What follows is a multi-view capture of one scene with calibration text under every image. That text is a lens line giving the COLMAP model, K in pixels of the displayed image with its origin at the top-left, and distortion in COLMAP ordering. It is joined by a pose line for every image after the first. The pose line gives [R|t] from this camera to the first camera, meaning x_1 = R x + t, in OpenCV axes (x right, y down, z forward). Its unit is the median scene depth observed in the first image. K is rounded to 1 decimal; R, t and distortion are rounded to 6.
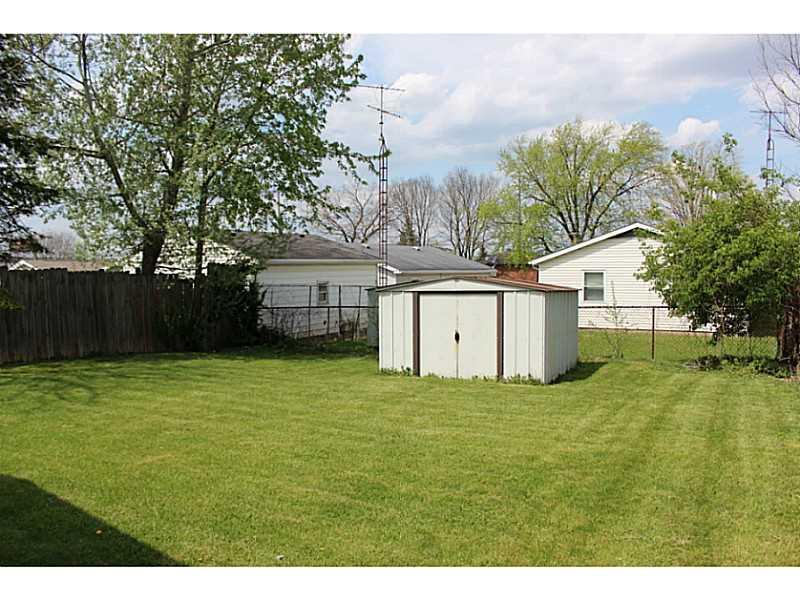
lens RADIAL K [[660.4, 0, 399.7], [0, 660.4, 300.7], [0, 0, 1]] dist [-0.091284, 0.017342]
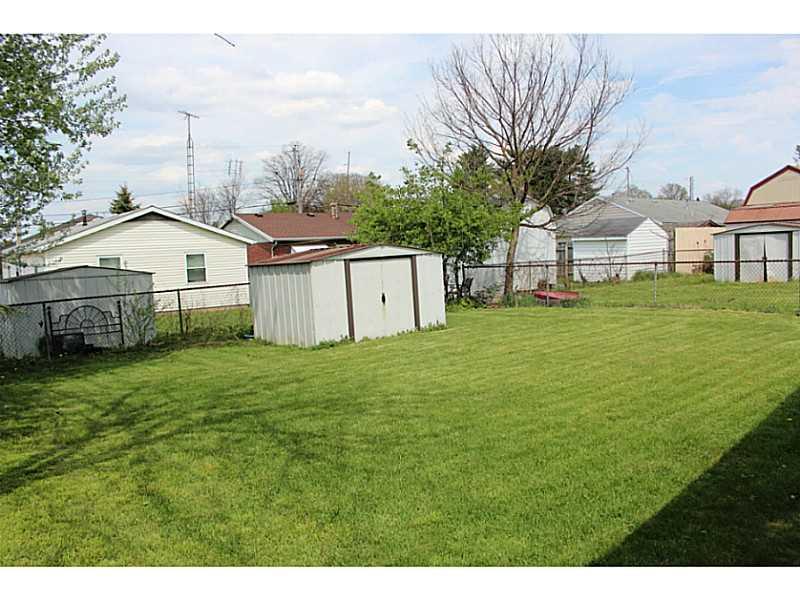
lens RADIAL K [[660.4, 0, 400.5], [0, 660.4, 300.0], [0, 0, 1]] dist [-0.091284, 0.017342]
pose [[0.375410, -0.077290, 0.923631, -0.906702], [0.077737, 0.995632, 0.051719, 0.002672], [-0.923593, 0.052384, 0.379778, 0.560059]]
